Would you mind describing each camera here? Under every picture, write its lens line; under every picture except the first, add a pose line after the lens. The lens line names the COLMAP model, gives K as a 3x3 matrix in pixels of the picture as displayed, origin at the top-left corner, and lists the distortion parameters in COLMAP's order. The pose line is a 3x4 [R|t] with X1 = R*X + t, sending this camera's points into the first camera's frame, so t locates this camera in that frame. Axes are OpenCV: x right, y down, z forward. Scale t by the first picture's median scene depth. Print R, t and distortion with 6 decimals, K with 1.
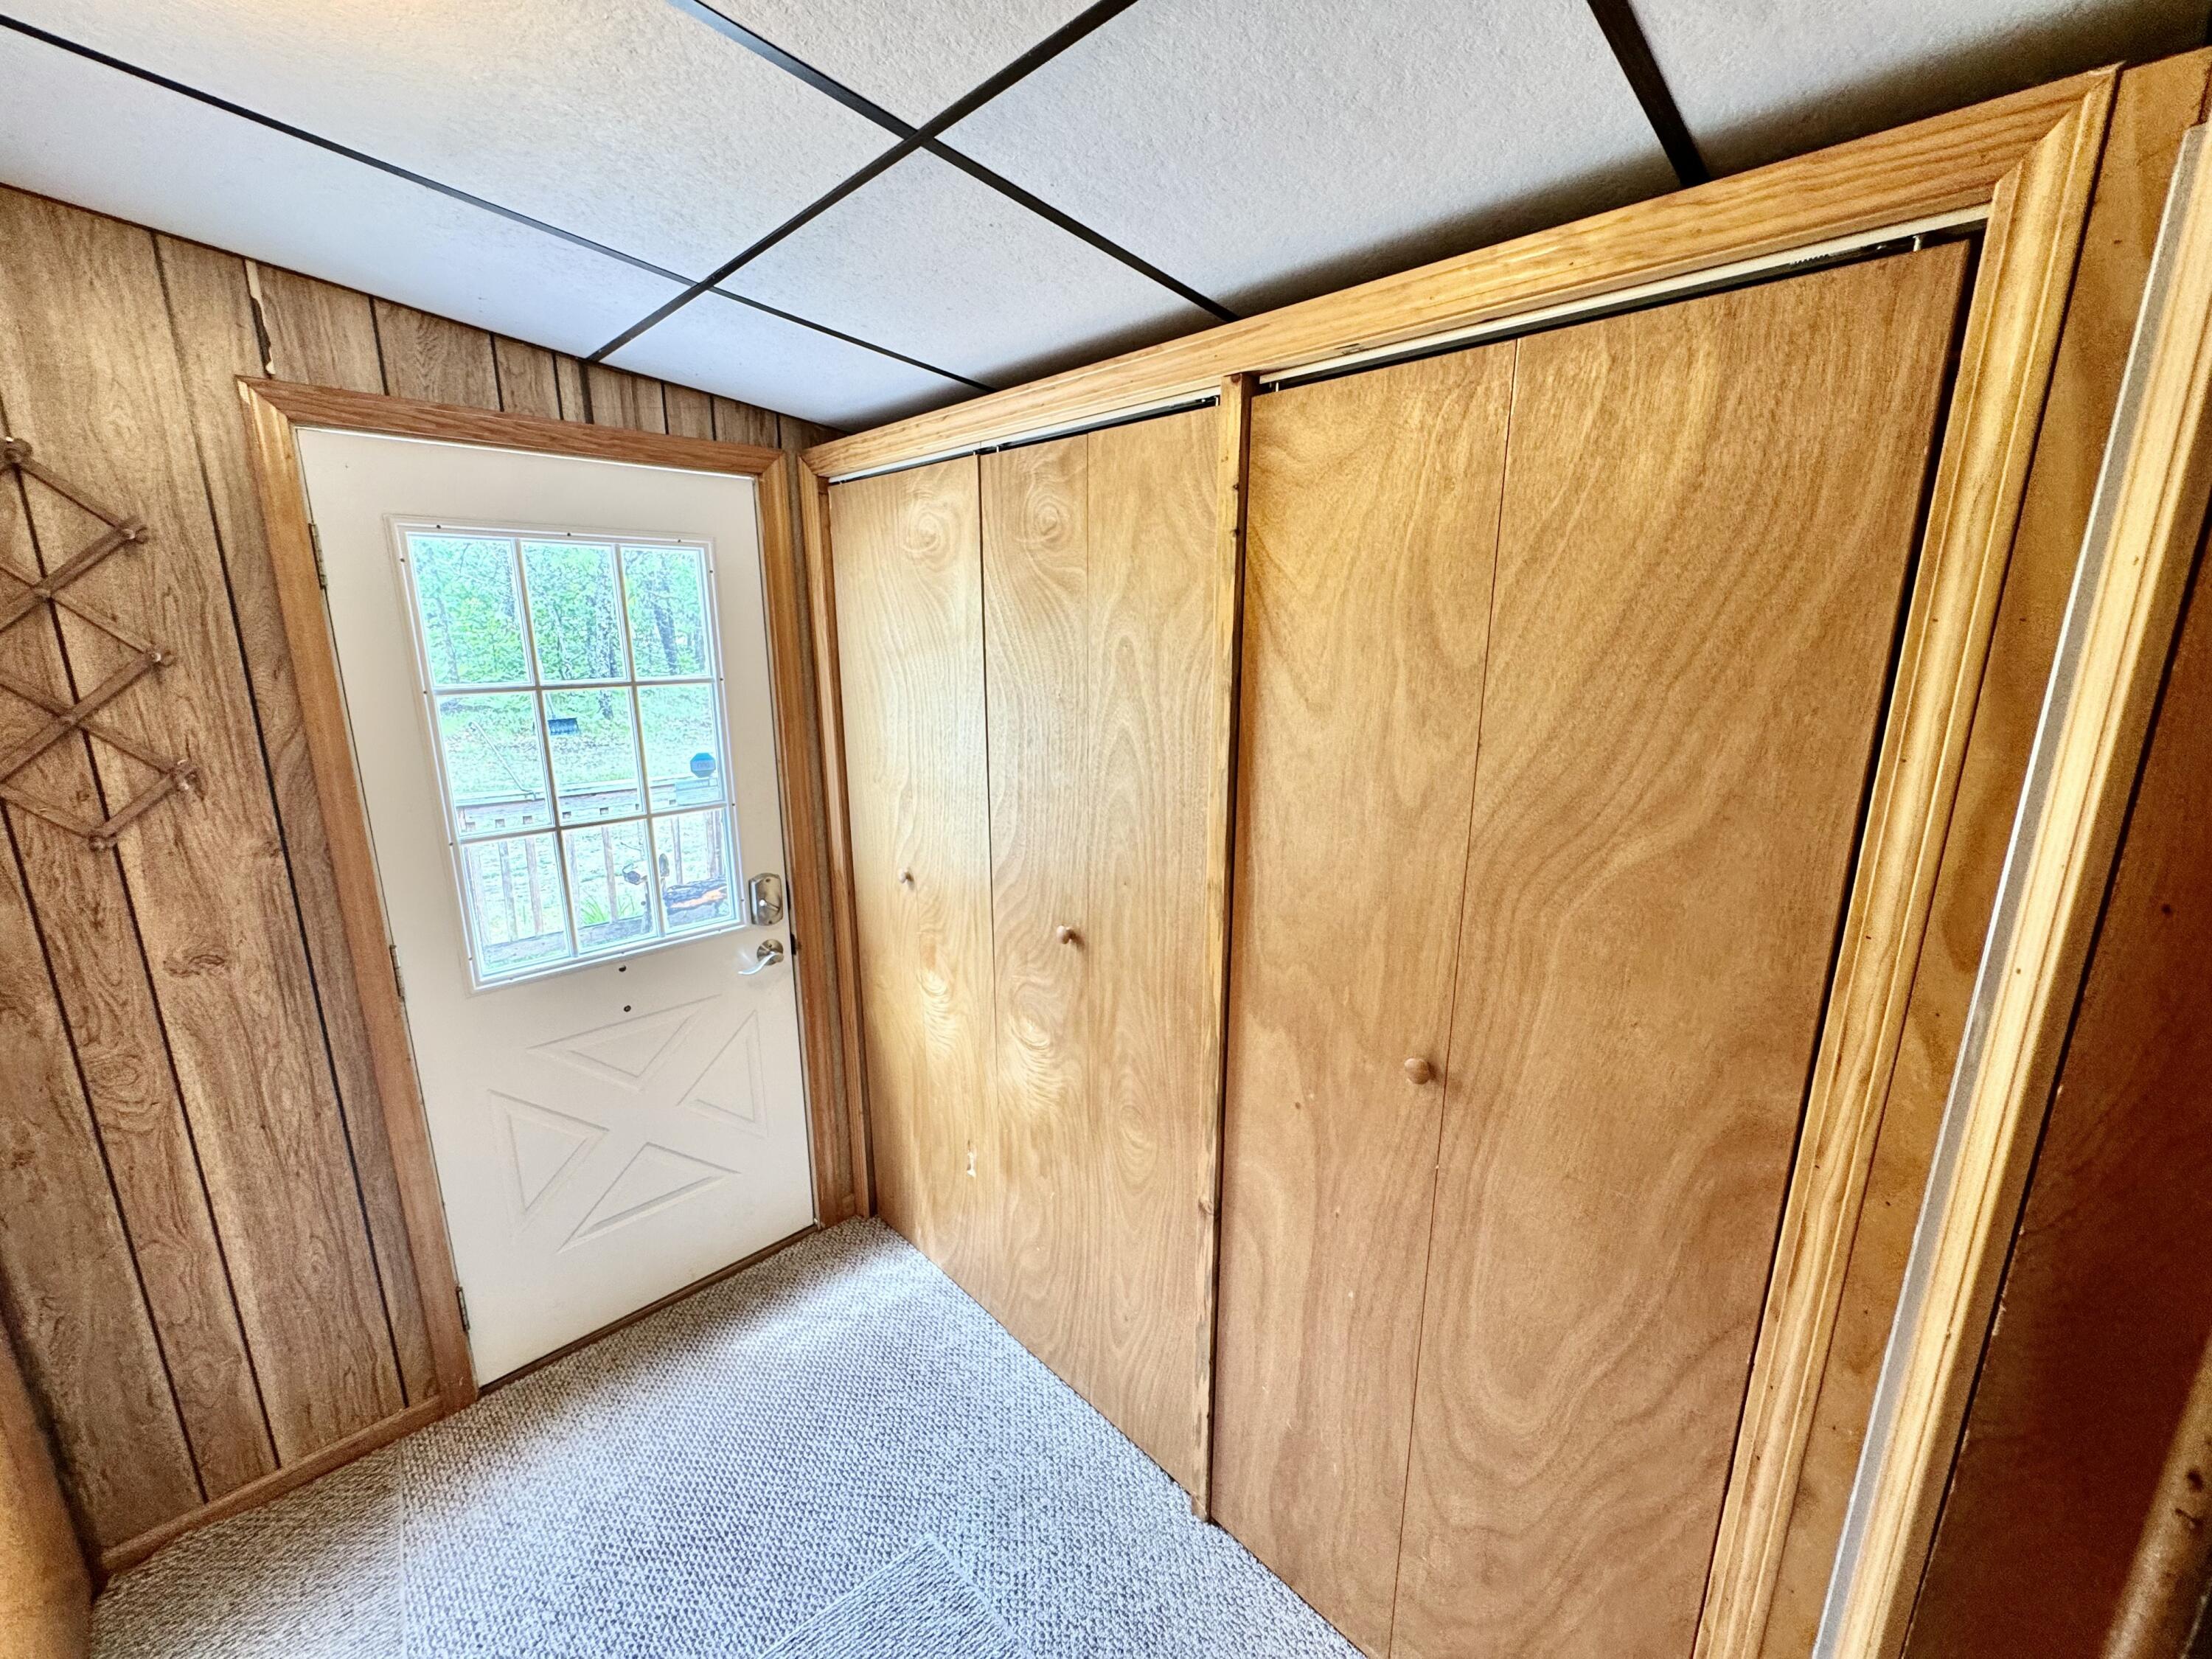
lens RADIAL K [[886.3, 0, 1104.9], [0, 886.3, 828.8], [0, 0, 1]] dist [0.000787, 0.000197]
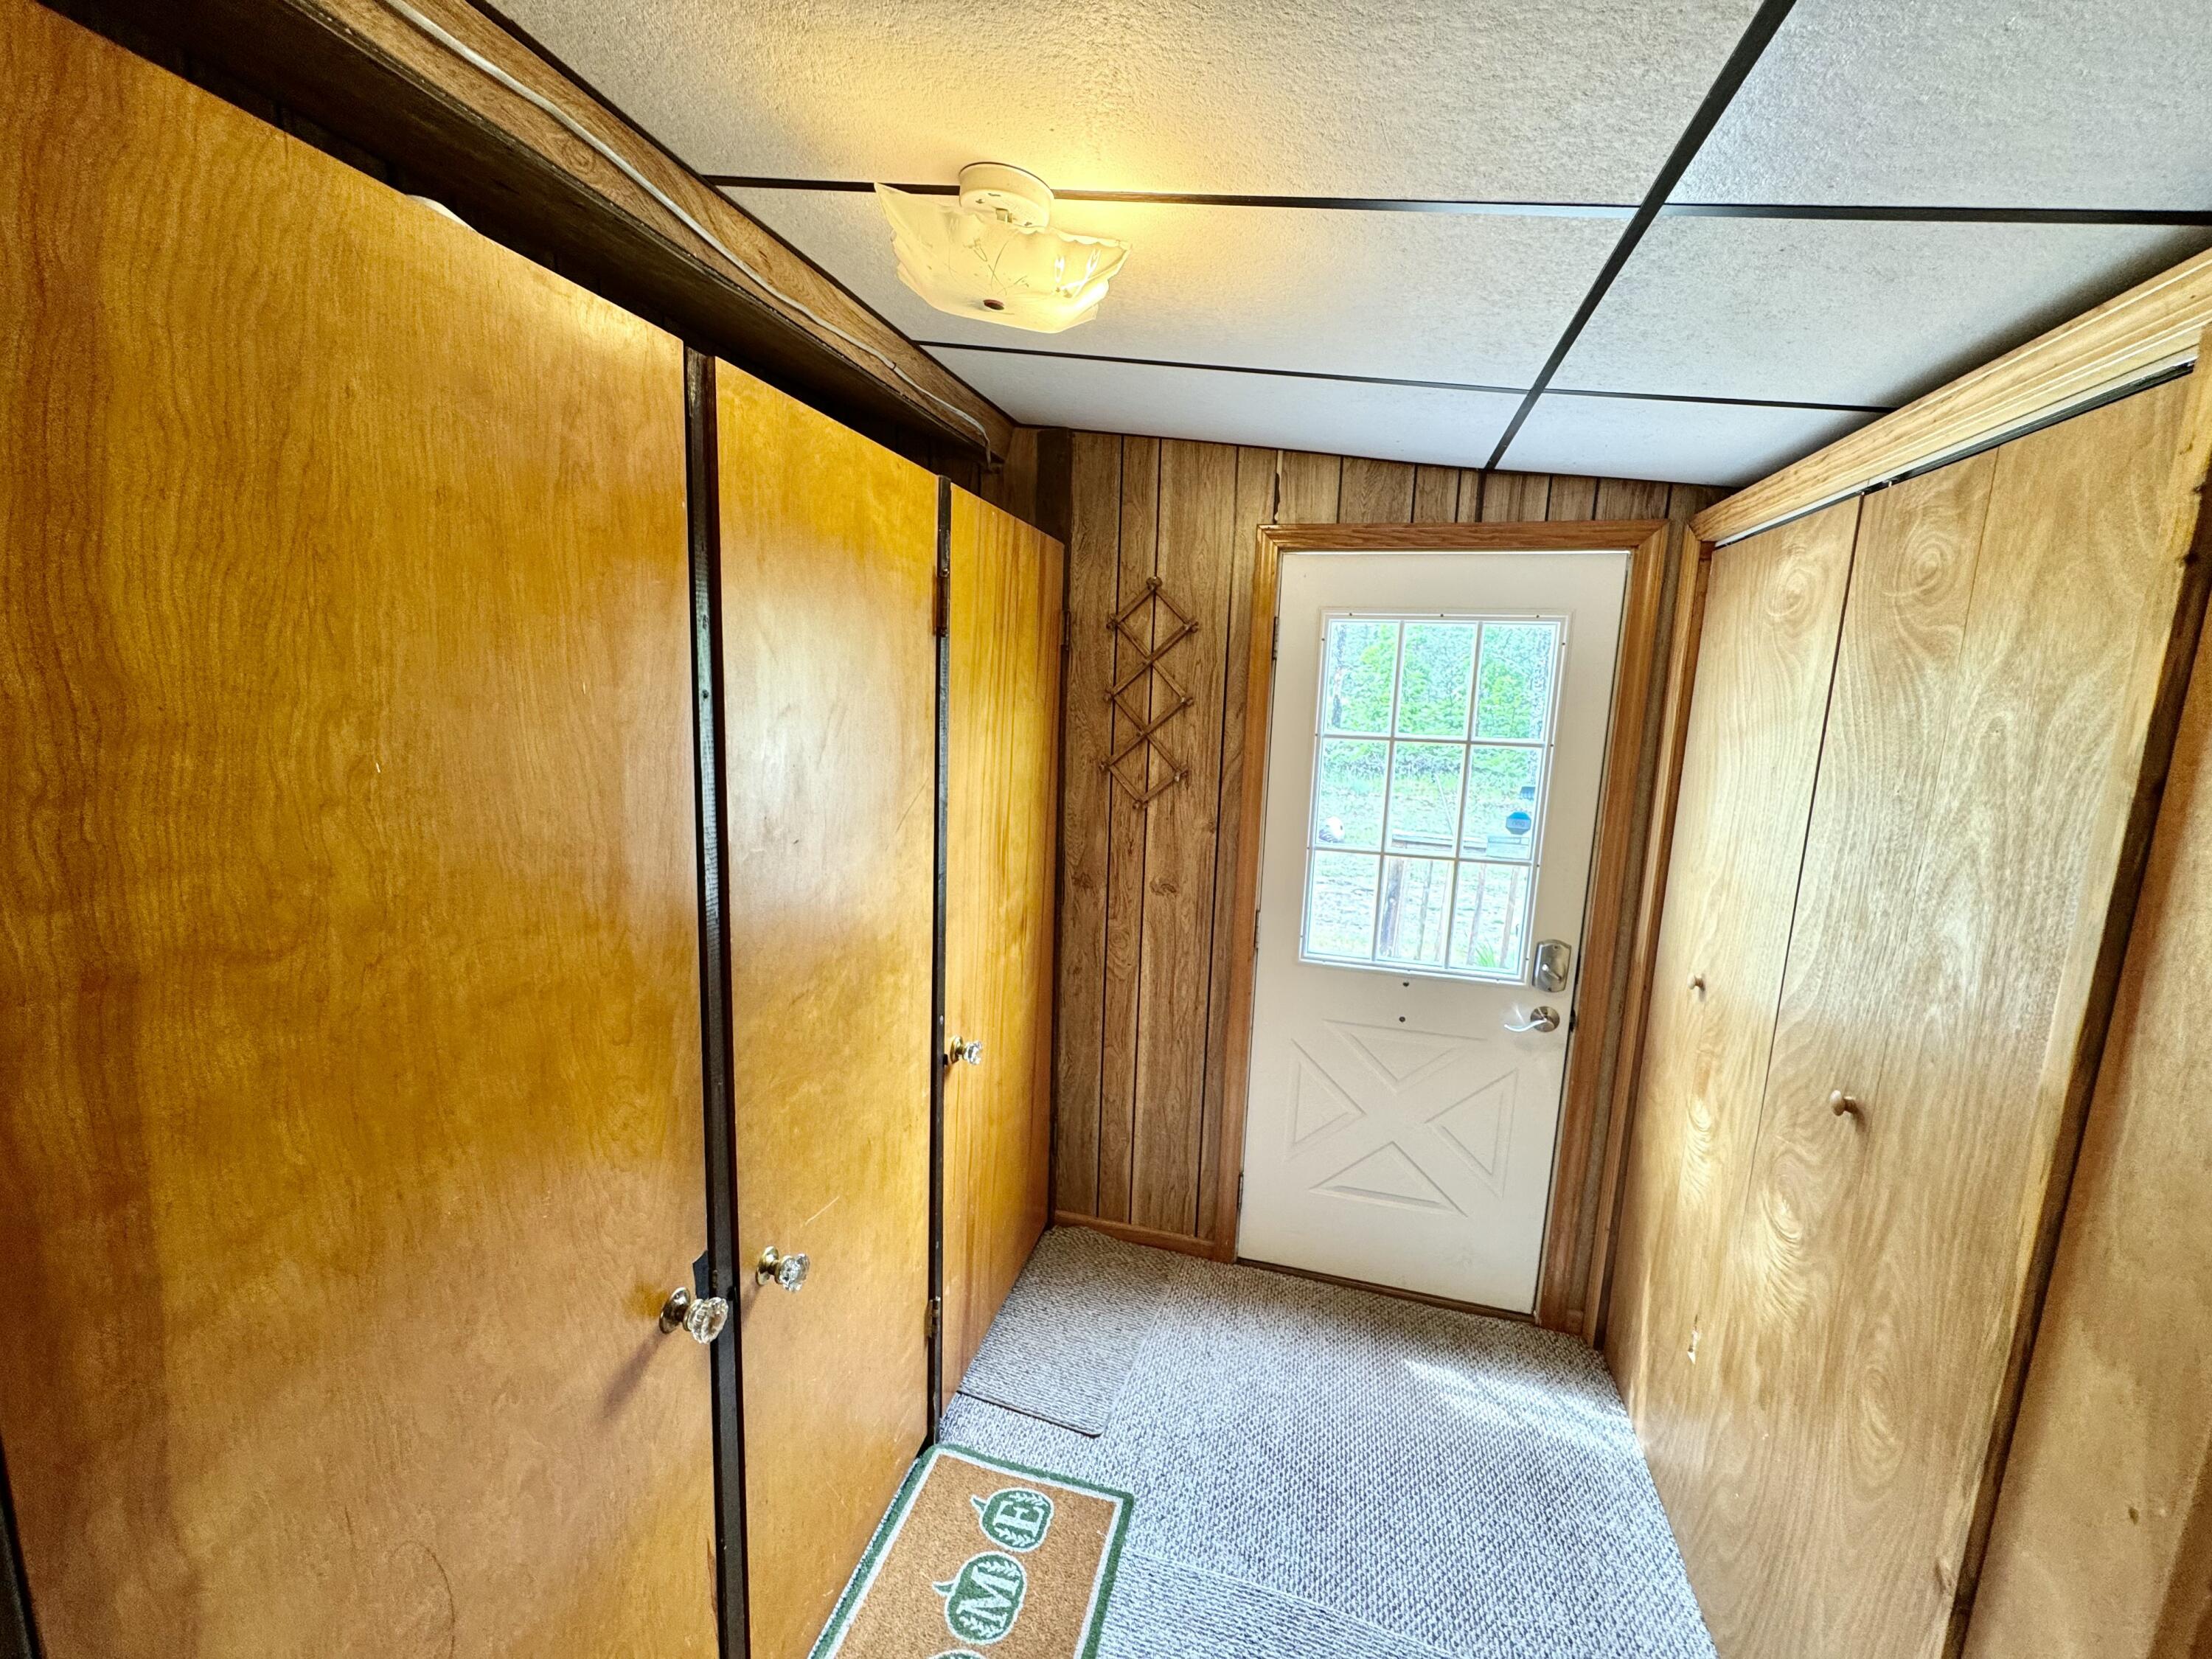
lens RADIAL K [[886.3, 0, 1110.9], [0, 886.3, 828.0], [0, 0, 1]] dist [0.000787, 0.000197]
pose [[0.510733, 0.154595, -0.845726, 0.240285], [-0.227668, 0.972902, 0.040354, 0.001931], [0.829047, 0.171935, 0.532090, 0.041451]]
